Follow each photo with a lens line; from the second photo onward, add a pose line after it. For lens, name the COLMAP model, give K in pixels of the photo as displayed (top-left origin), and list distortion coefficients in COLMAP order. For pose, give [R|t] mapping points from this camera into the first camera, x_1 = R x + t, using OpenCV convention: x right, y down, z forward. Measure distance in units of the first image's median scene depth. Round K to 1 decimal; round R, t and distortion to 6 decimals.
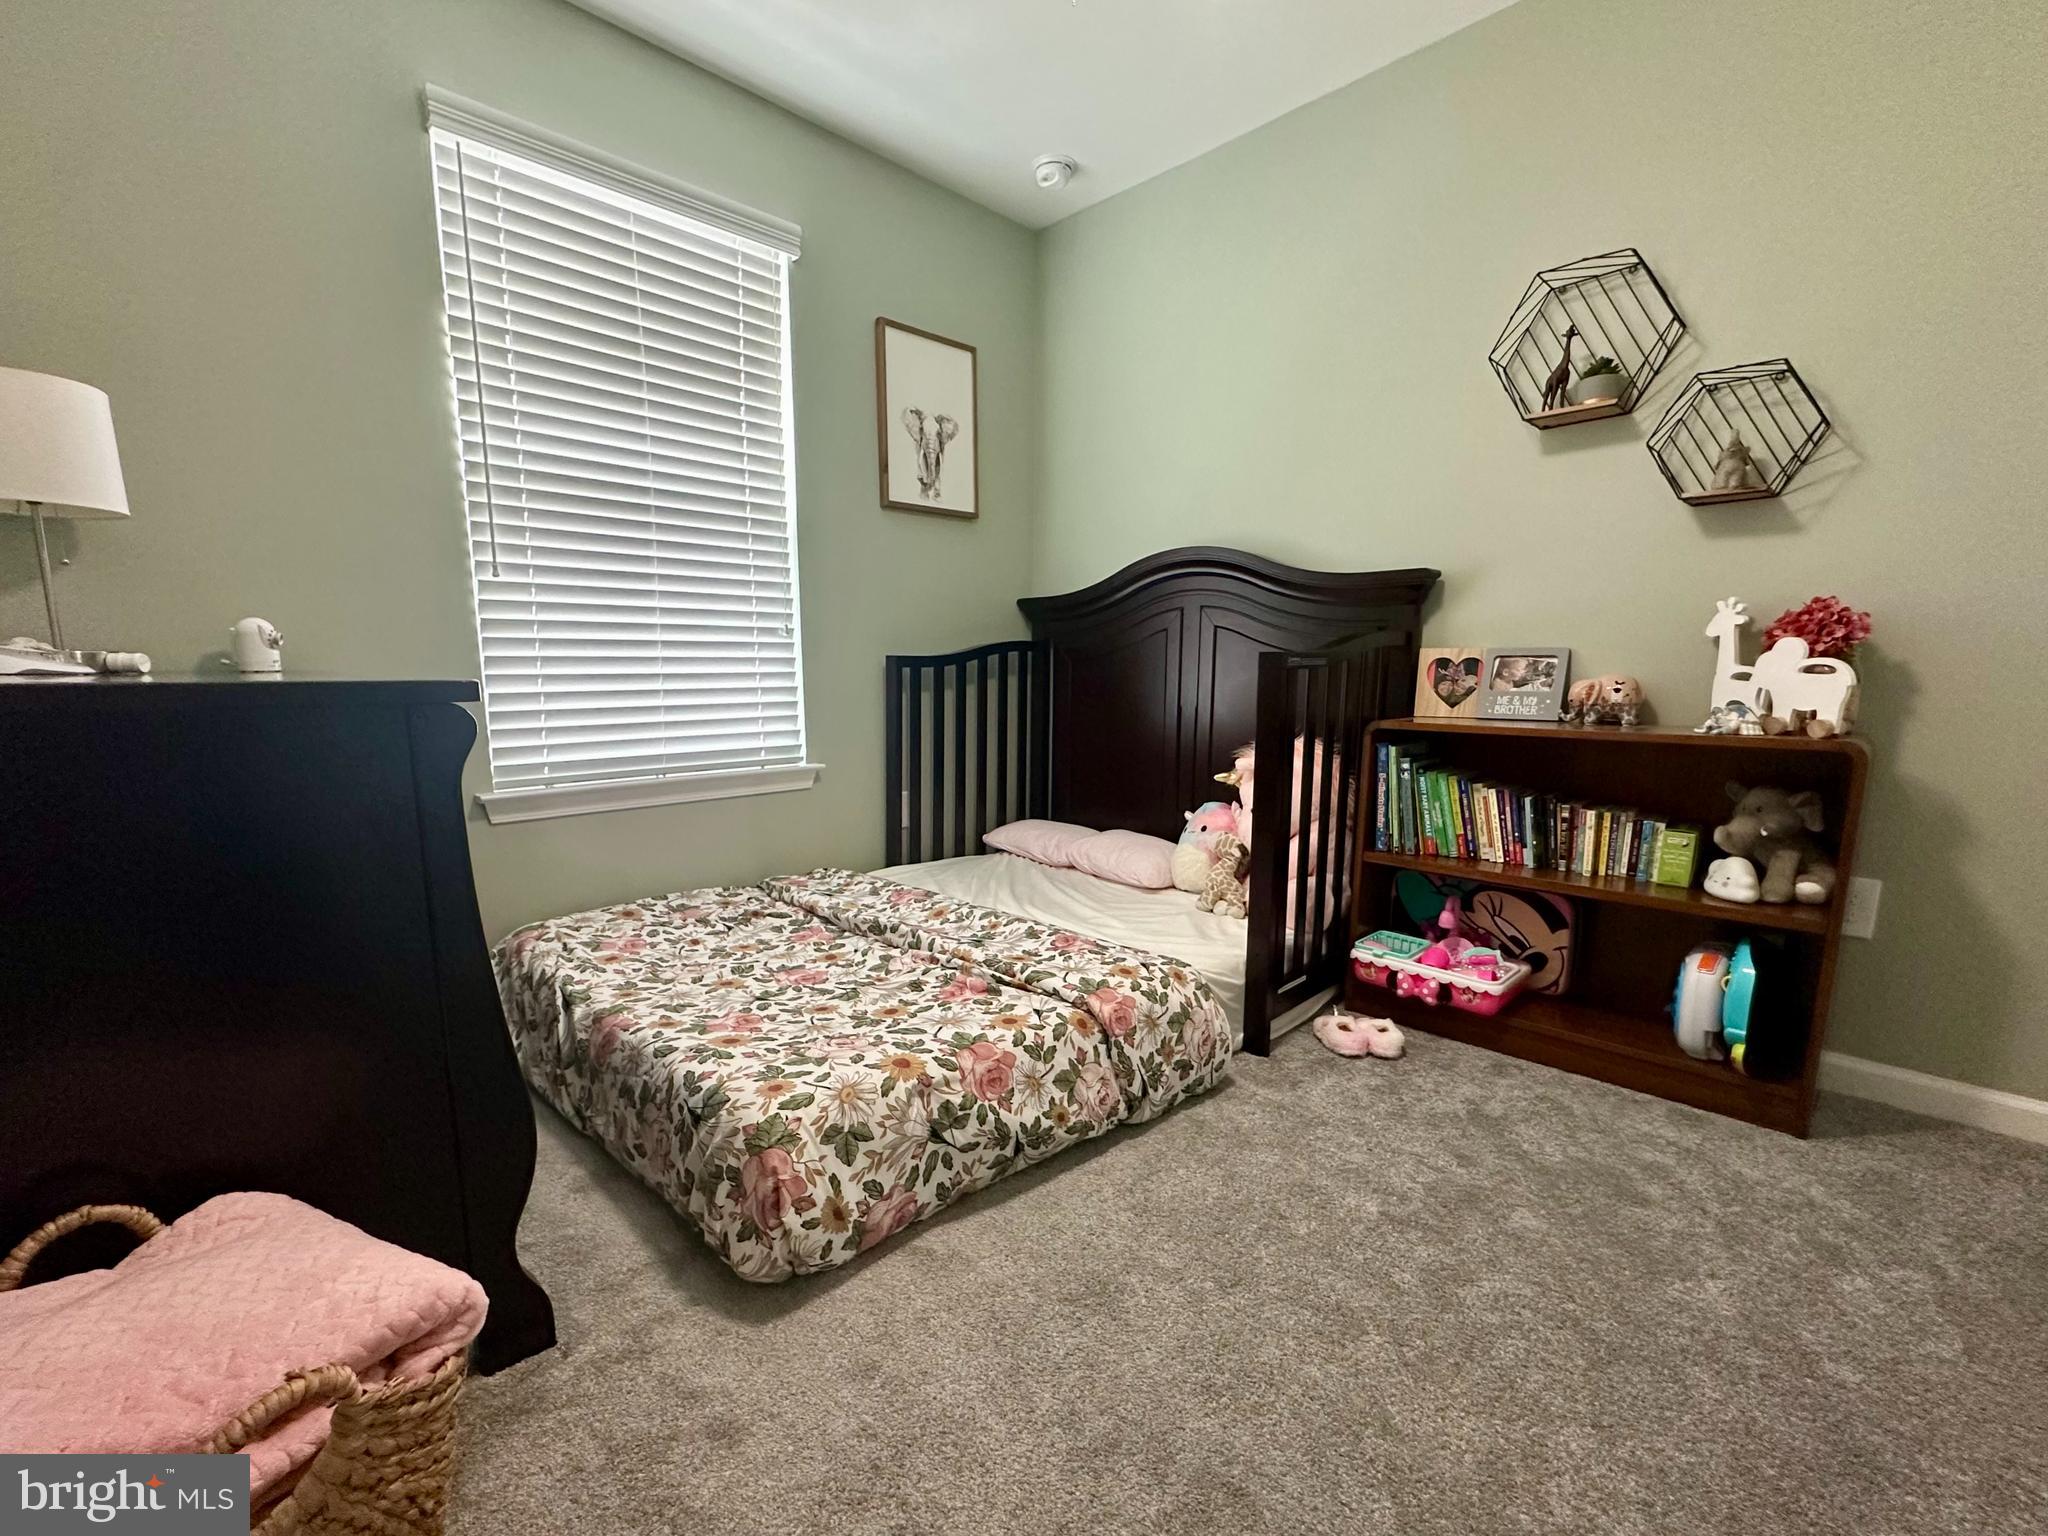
lens RADIAL K [[821.8, 0, 1024.0], [0, 821.8, 768.0], [0, 0, 1]] dist [-0.002427, 0.000526]
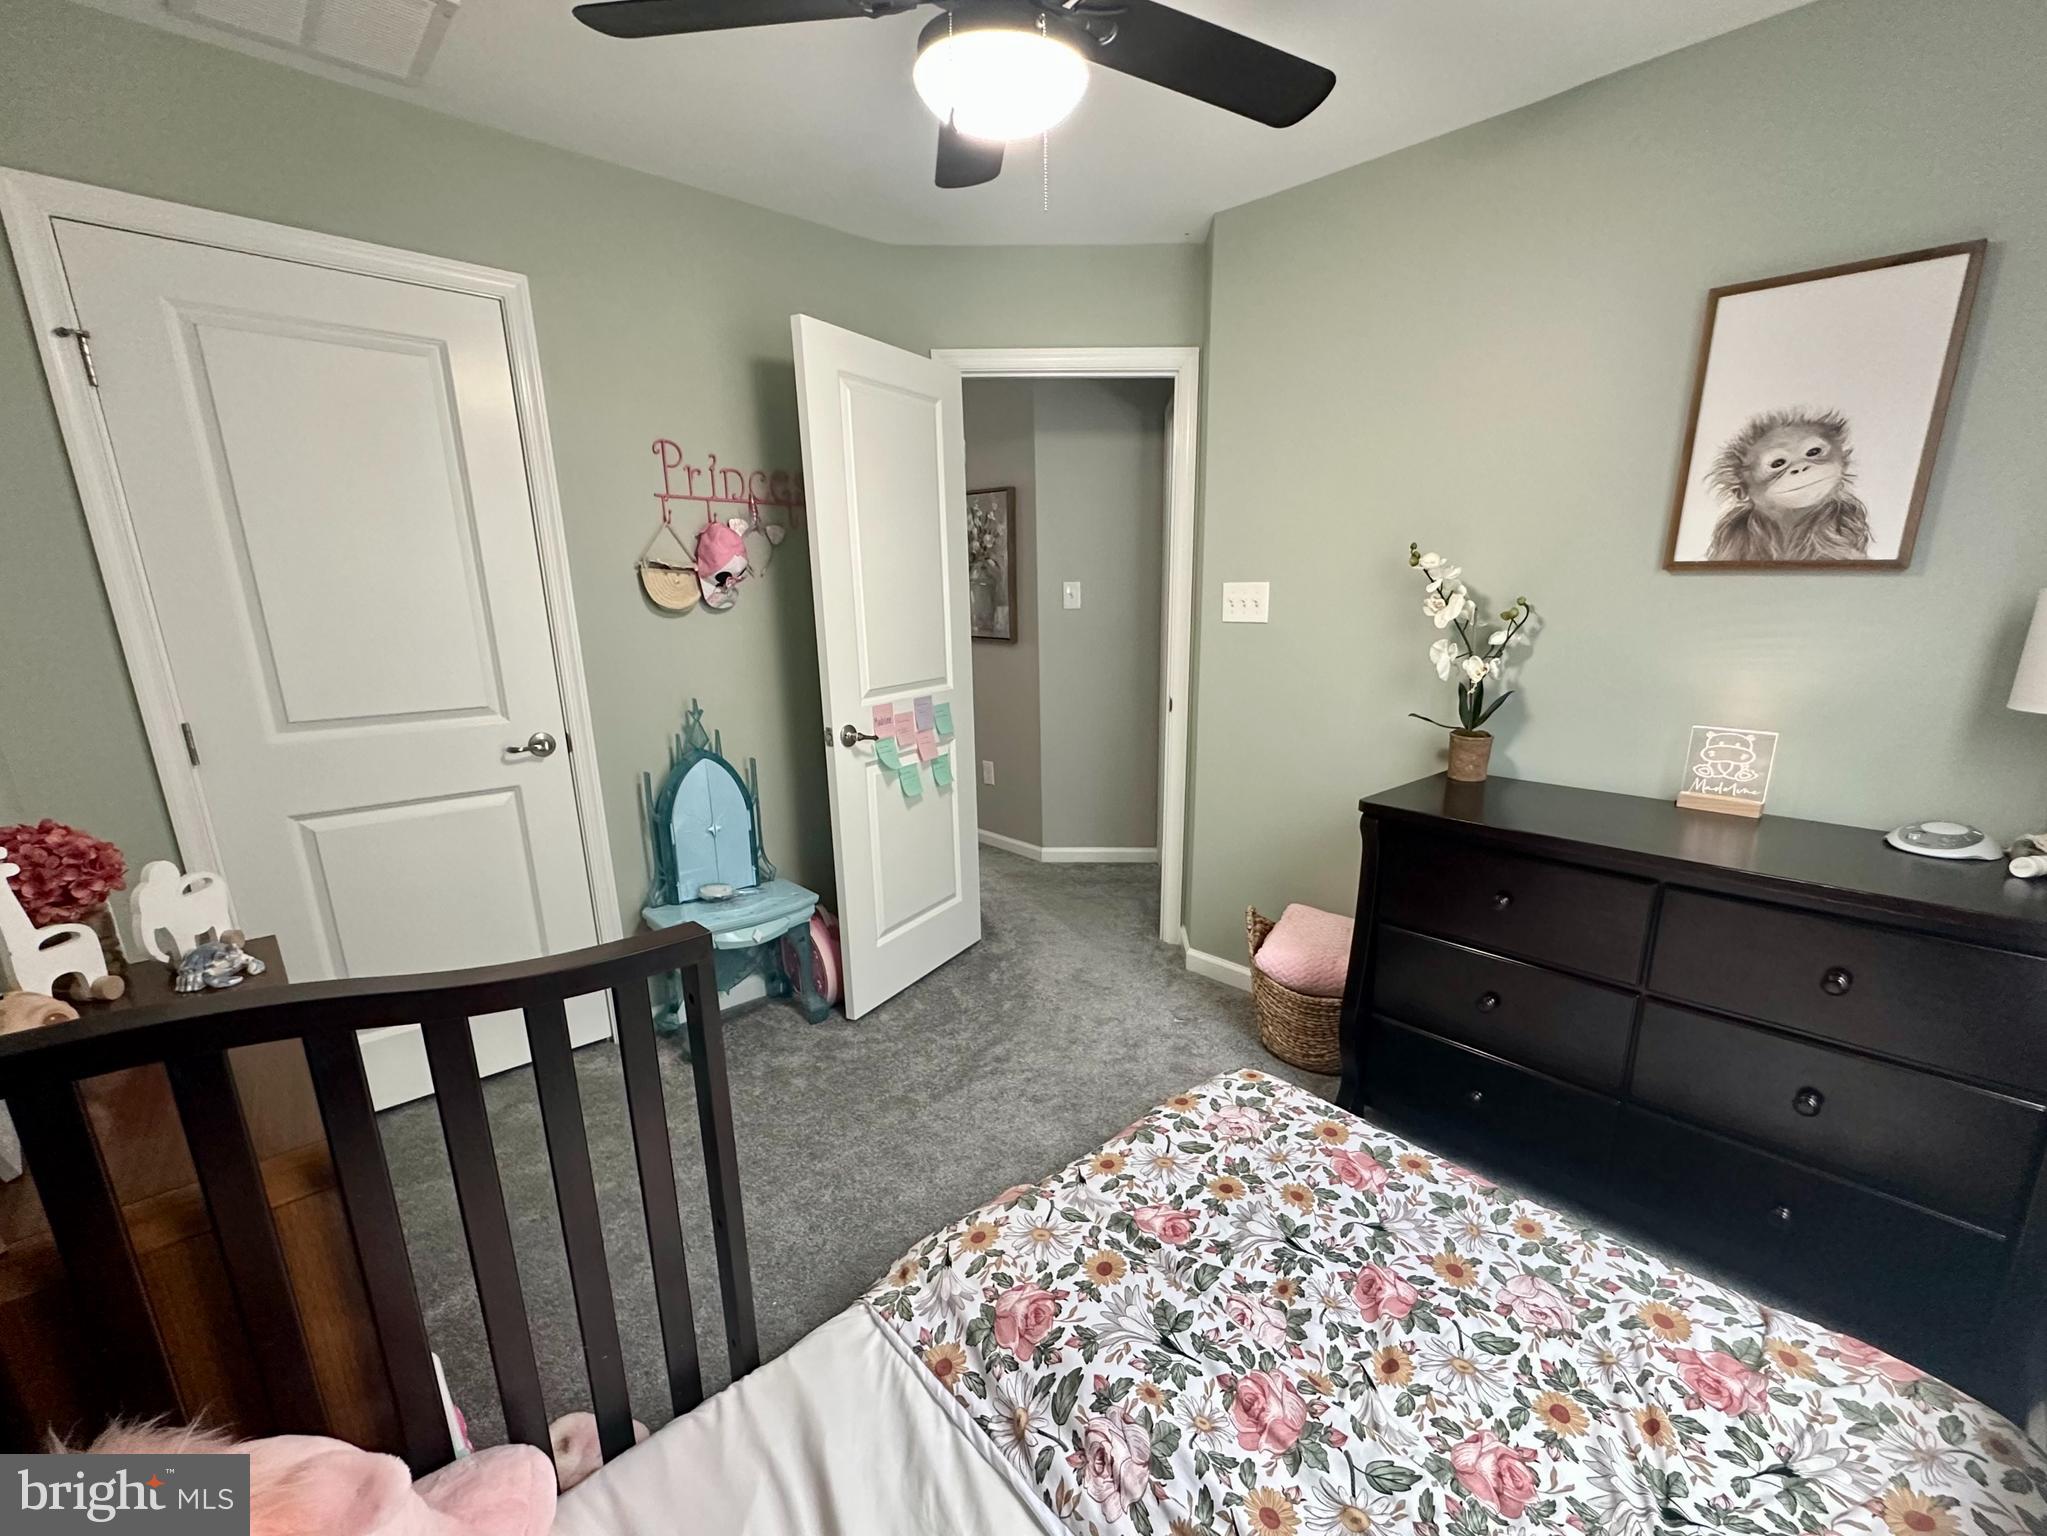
lens RADIAL K [[821.4, 0, 1023.5], [0, 821.4, 768.0], [0, 0, 1]] dist [-0.002427, 0.000526]
pose [[-0.997573, -0.018692, 0.067070, 0.031600], [0.007621, 0.928189, 0.372031, -0.596907], [-0.069208, 0.371639, -0.925794, 1.830401]]
